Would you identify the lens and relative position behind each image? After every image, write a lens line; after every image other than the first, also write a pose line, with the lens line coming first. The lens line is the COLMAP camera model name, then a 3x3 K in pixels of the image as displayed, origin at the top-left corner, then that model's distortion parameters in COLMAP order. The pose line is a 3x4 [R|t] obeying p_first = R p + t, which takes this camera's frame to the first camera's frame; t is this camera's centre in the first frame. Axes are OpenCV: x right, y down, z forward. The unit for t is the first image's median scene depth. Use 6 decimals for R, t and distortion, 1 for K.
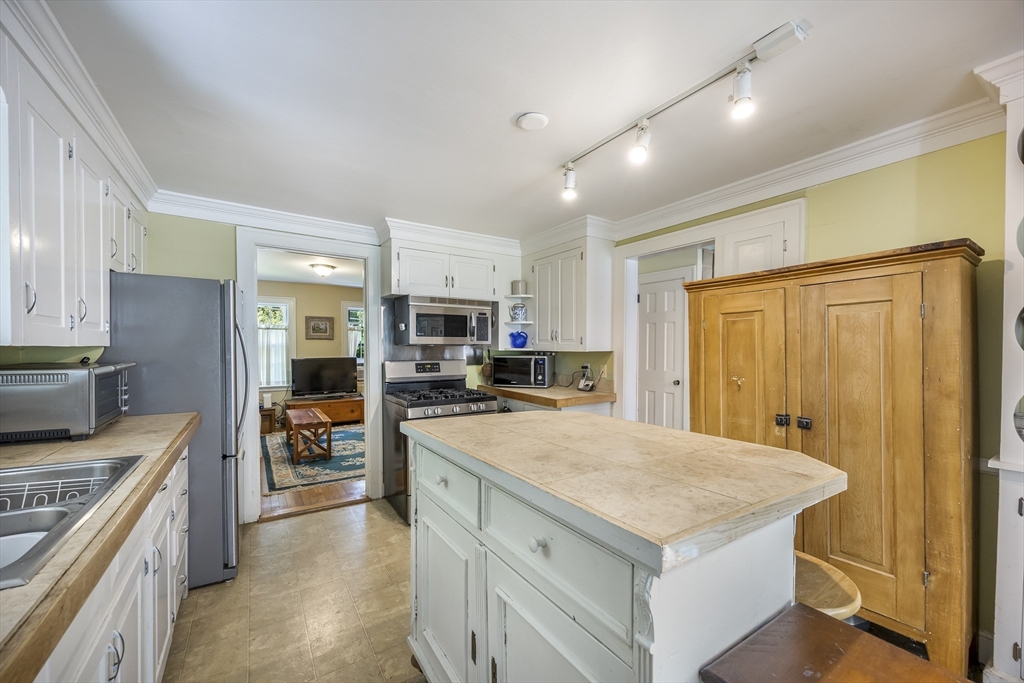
lens RADIAL K [[394.3, 0, 511.7], [0, 394.3, 354.4], [0, 0, 1]] dist [-0.002524, 0.000086]
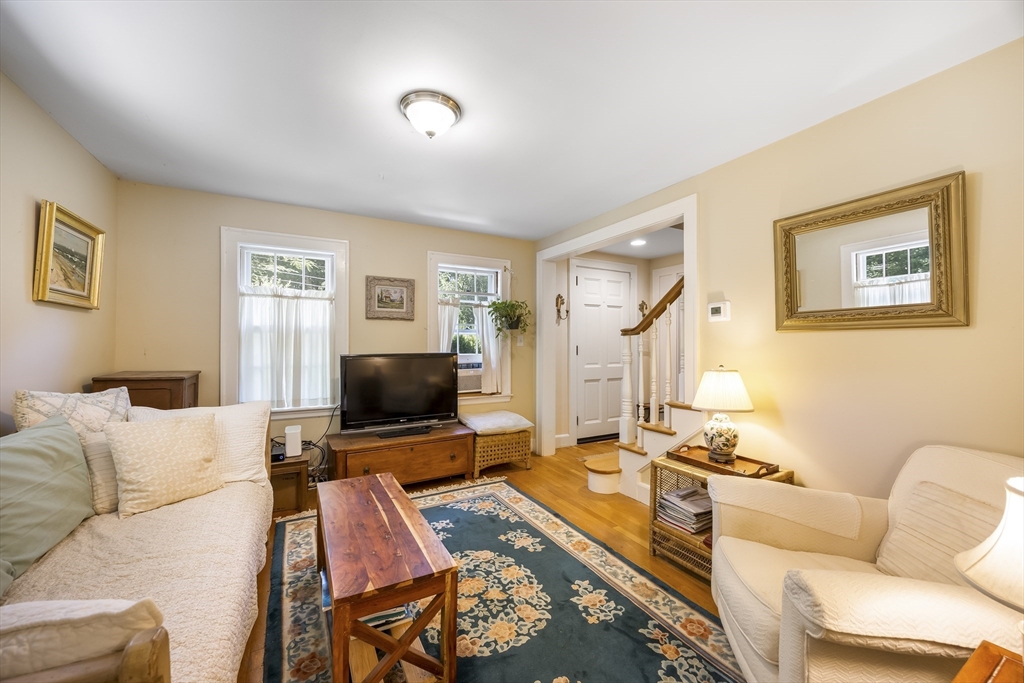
lens RADIAL K [[394.3, 0, 516.1], [0, 394.3, 336.1], [0, 0, 1]] dist [-0.002524, 0.000086]
pose [[0.996684, -0.003045, -0.081308, -0.508195], [0.000541, 0.999525, -0.030809, 0.003782], [0.081363, 0.030663, 0.996213, 0.890643]]
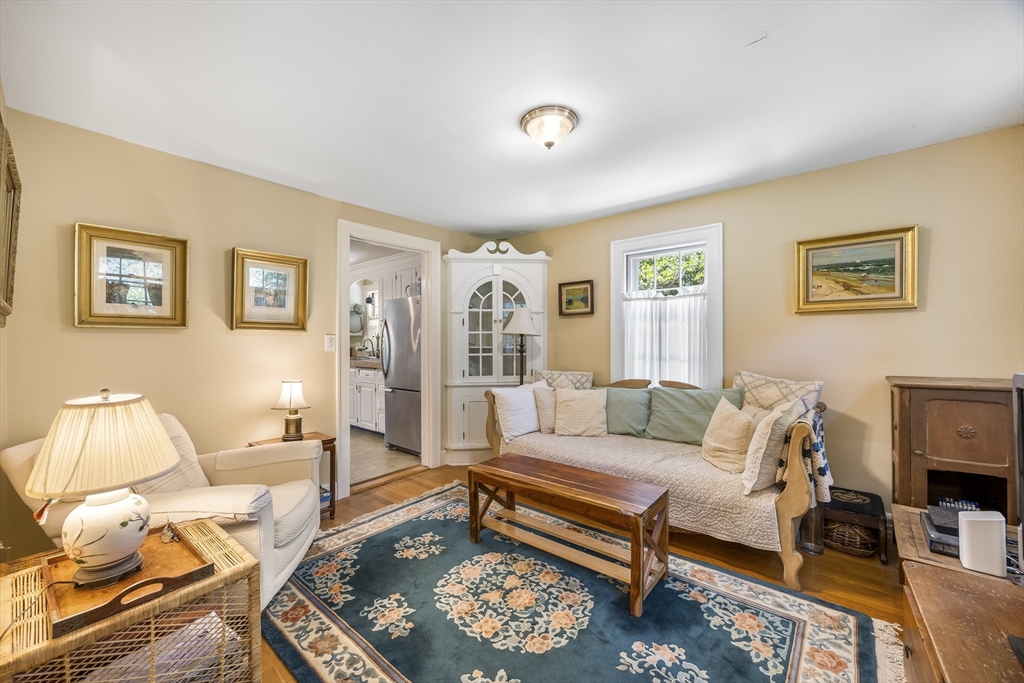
lens RADIAL K [[394.3, 0, 516.4], [0, 394.3, 341.1], [0, 0, 1]] dist [-0.002524, 0.000086]
pose [[-0.958465, -0.001571, -0.285206, -0.460798], [-0.004680, 0.999937, 0.010219, -0.013238], [0.285172, 0.011130, -0.958412, 1.918654]]
